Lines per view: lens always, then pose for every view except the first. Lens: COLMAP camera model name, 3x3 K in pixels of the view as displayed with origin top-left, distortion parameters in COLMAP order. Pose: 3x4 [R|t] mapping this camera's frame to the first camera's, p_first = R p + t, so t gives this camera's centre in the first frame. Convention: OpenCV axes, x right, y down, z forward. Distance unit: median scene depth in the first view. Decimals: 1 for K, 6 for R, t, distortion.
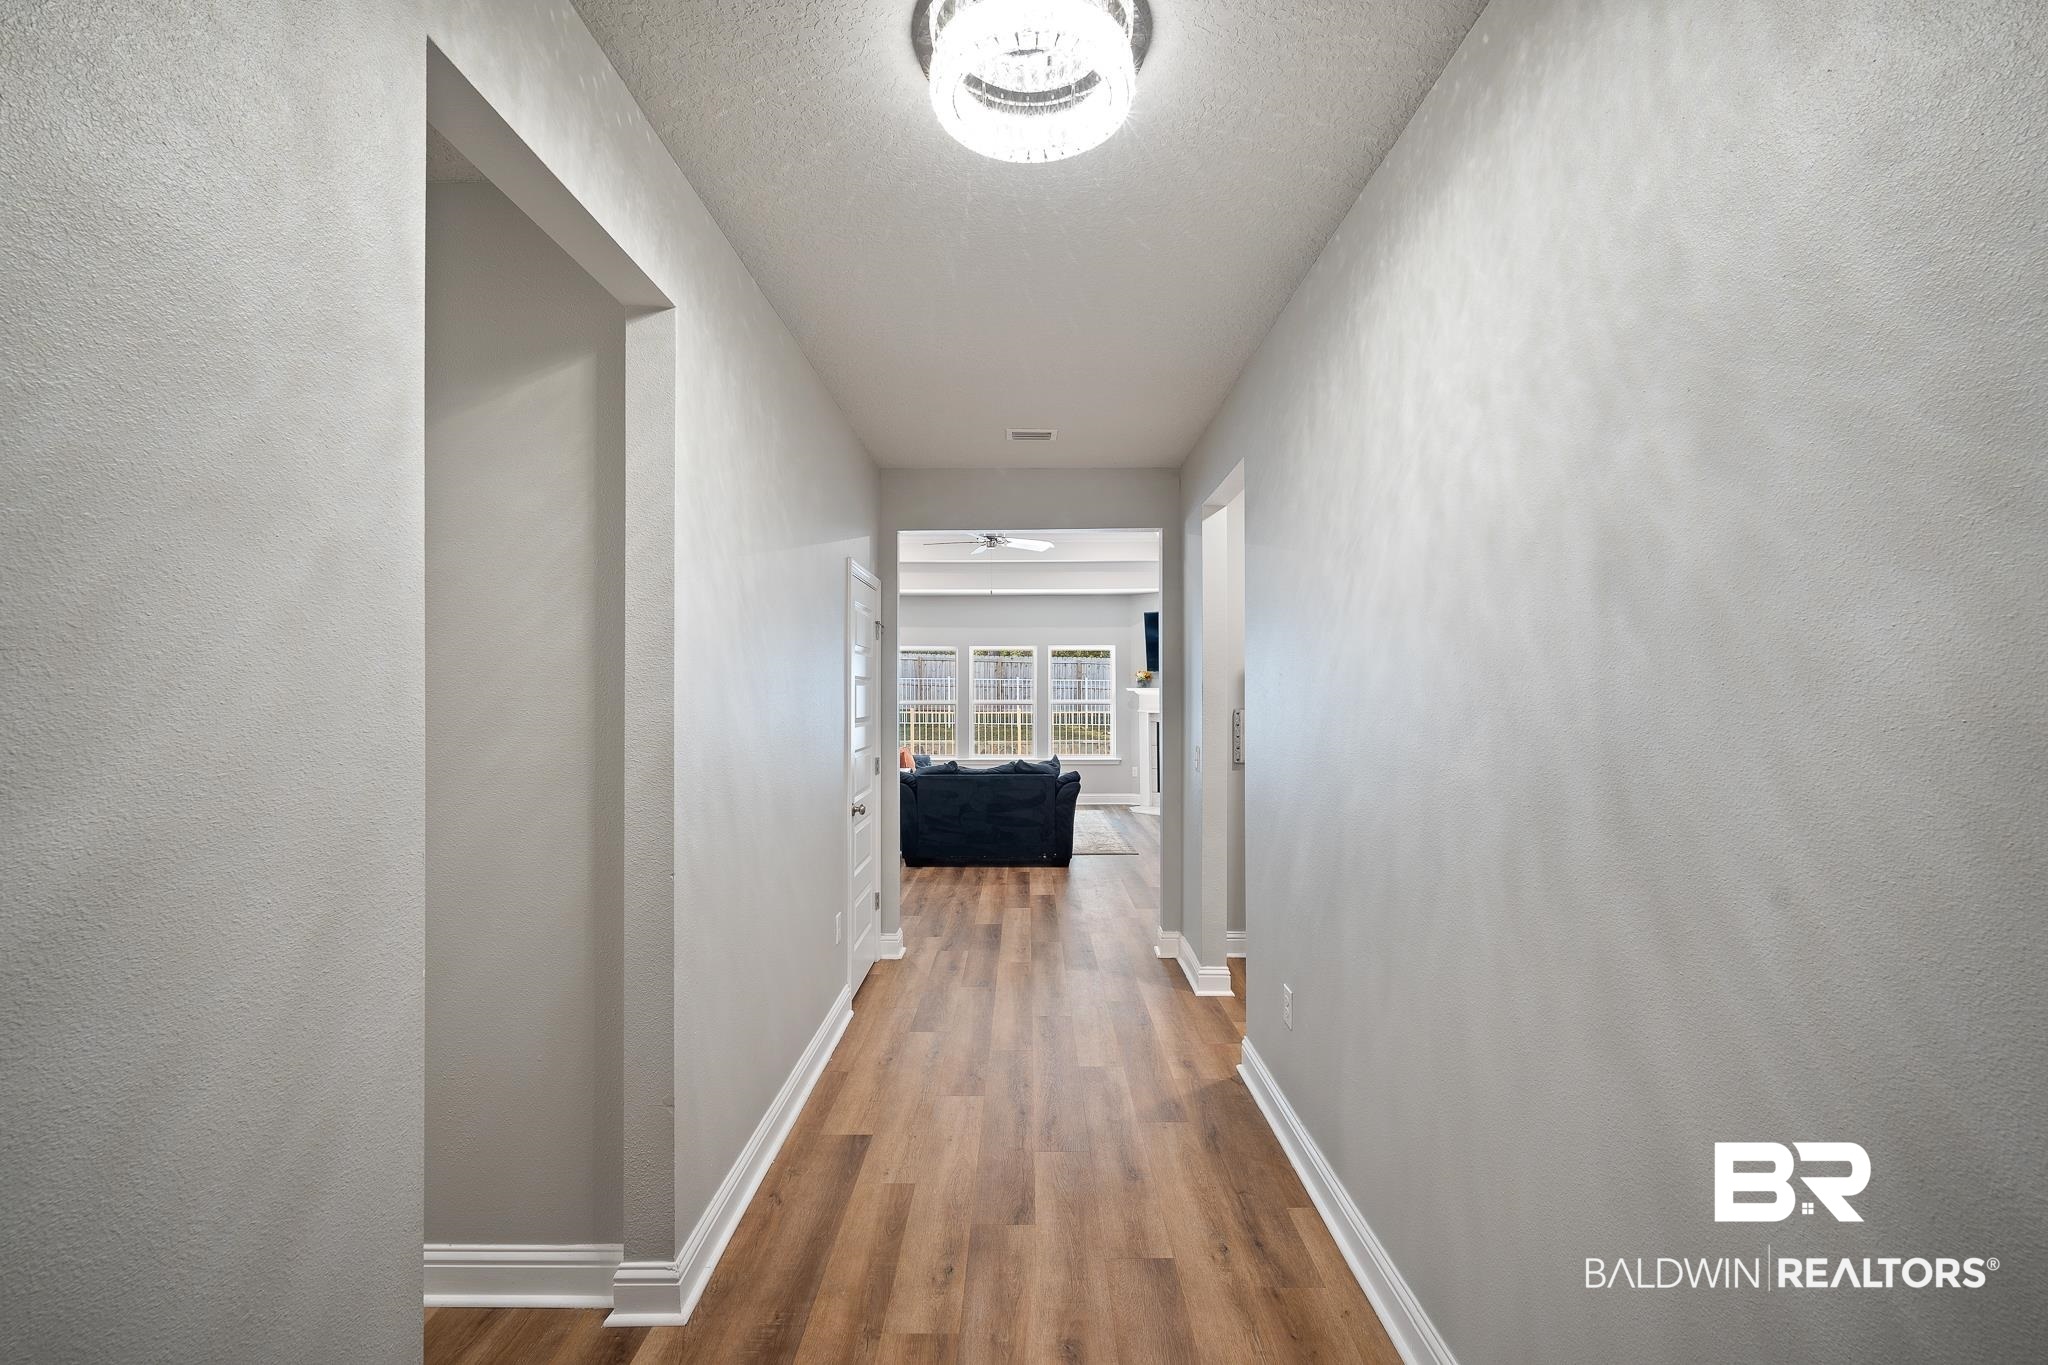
lens RADIAL K [[899.0, 0, 1020.4], [0, 899.0, 689.5], [0, 0, 1]] dist [-0.004472, -0.000248]
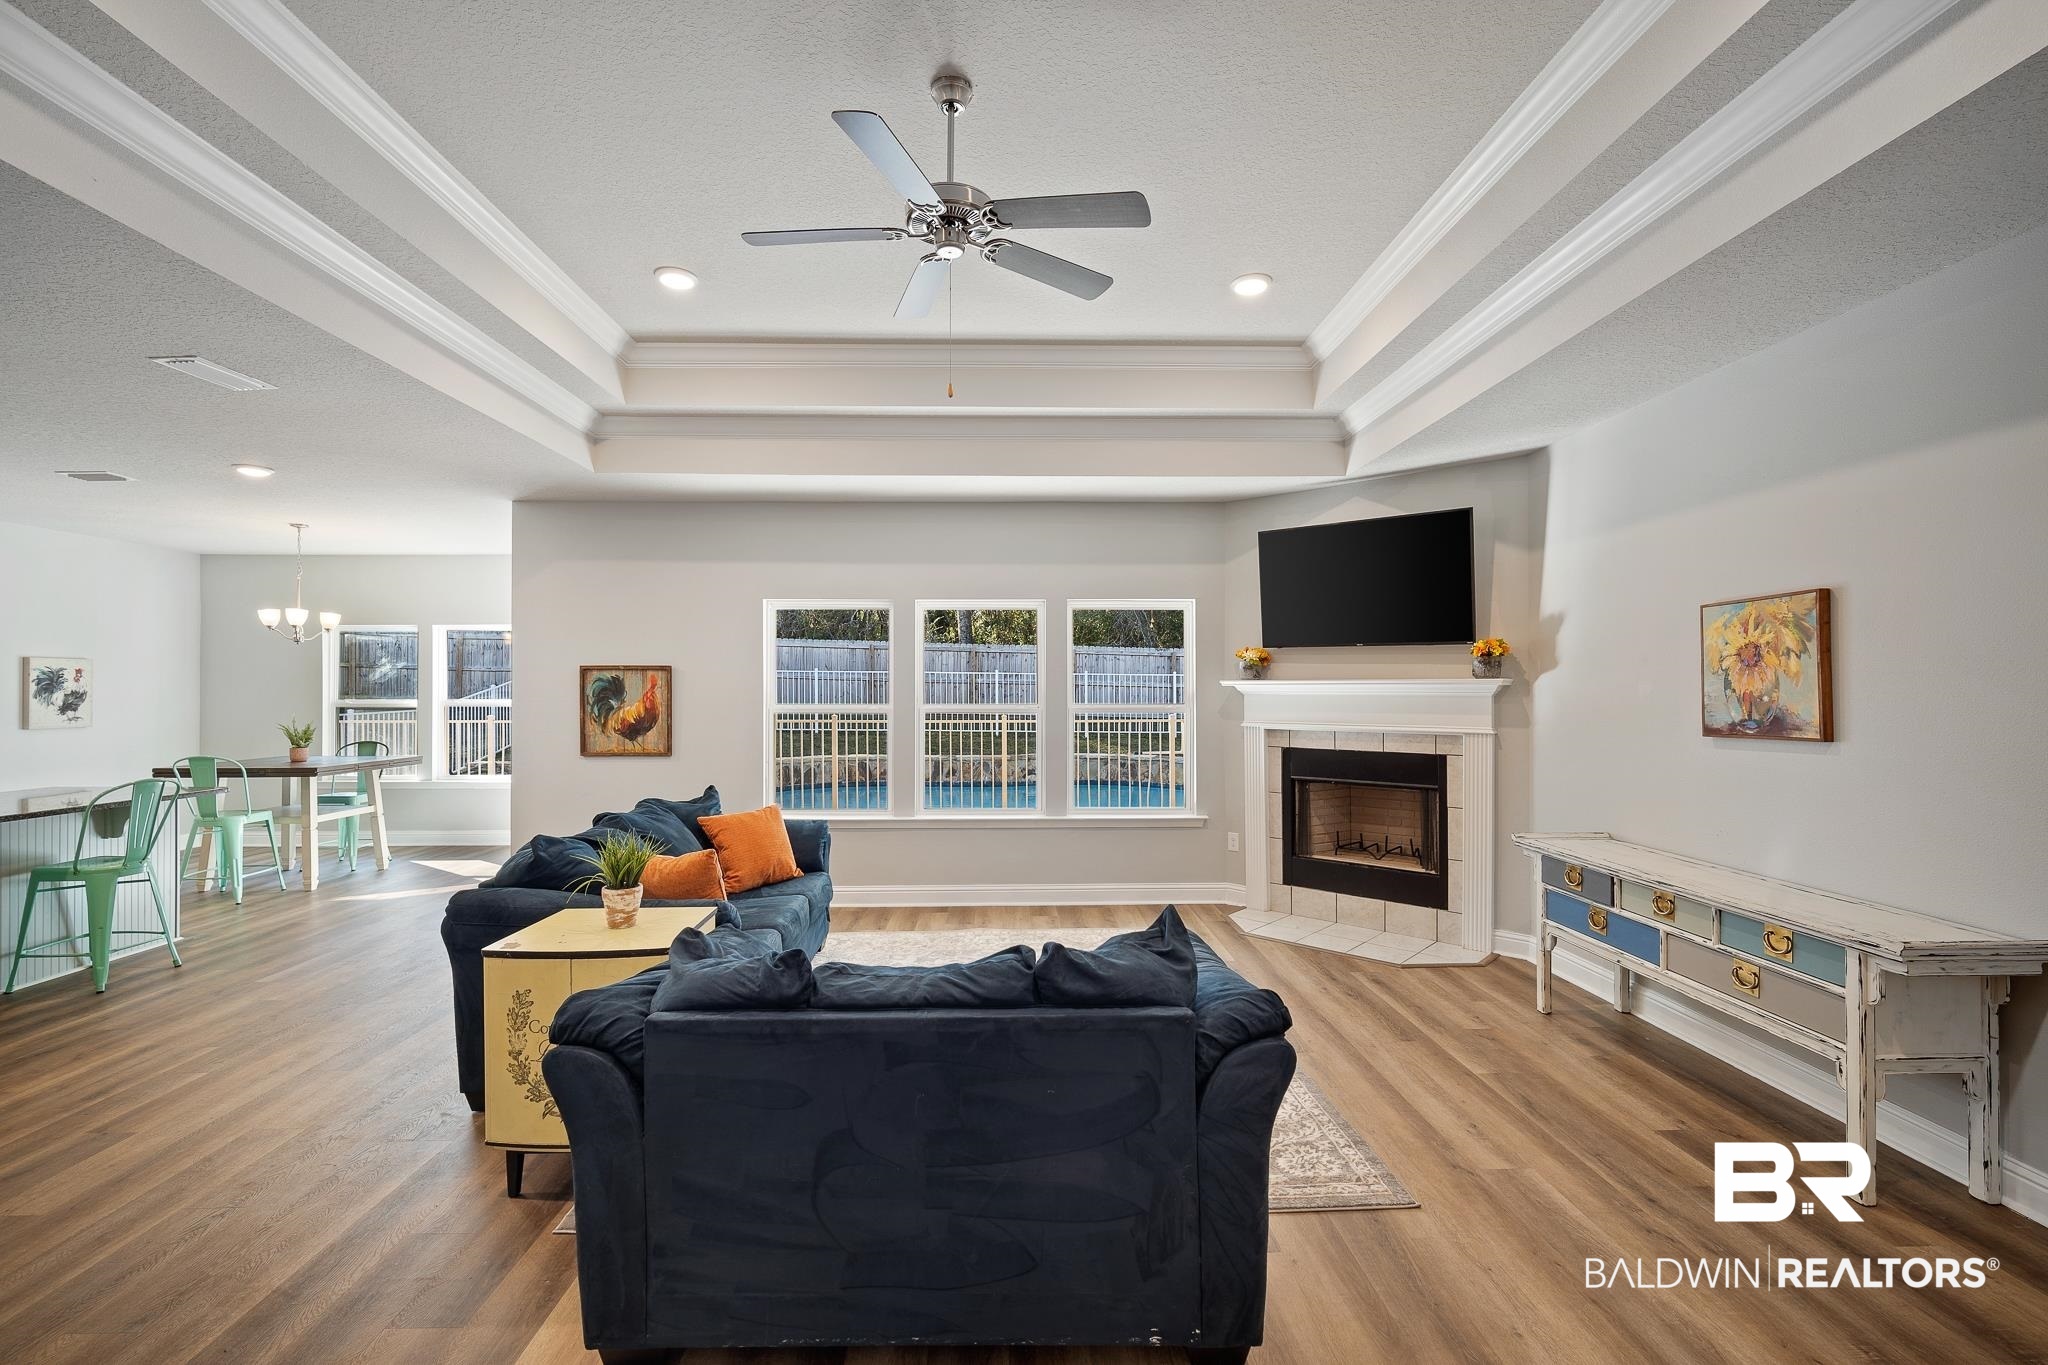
lens RADIAL K [[892.1, 0, 1024.0], [0, 892.1, 682.5], [0, 0, 1]] dist [-0.004862, 0.000321]
pose [[0.999423, 0.001047, 0.033958, -0.053188], [-0.000863, 0.999985, -0.005413, 0.010692], [-0.033963, 0.005380, 0.999409, 2.203696]]
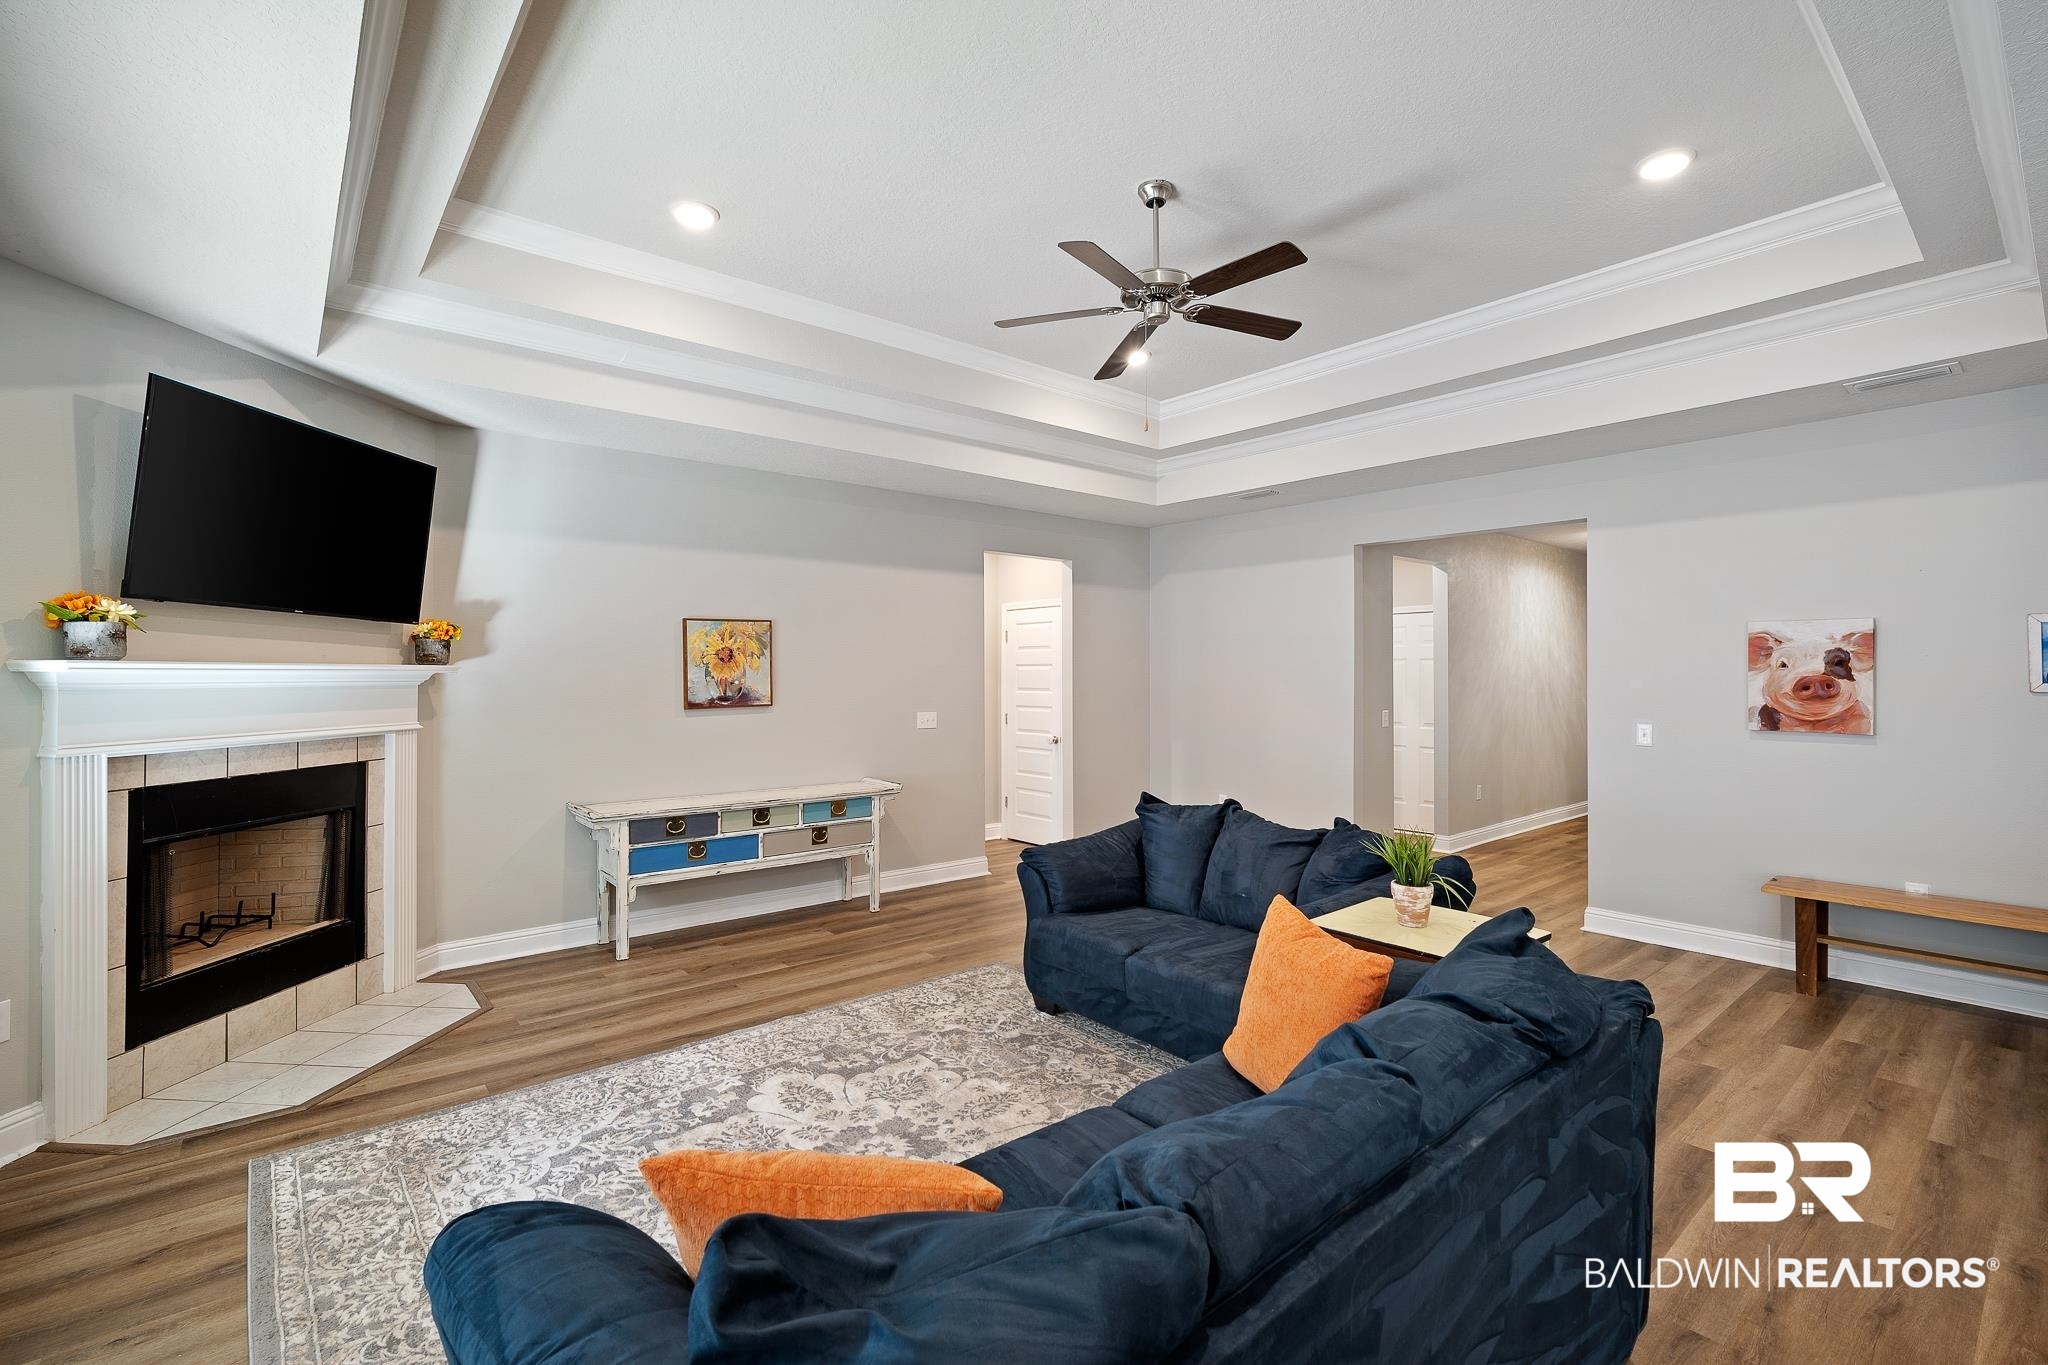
lens RADIAL K [[912.7, 0, 1028.3], [0, 912.7, 668.9], [0, 0, 1]] dist [-0.002941, -0.000355]
pose [[-0.648290, 0.005954, 0.761370, -0.999672], [-0.000308, 0.999967, -0.008081, 0.011620], [-0.761393, -0.005473, -0.648267, 4.279089]]
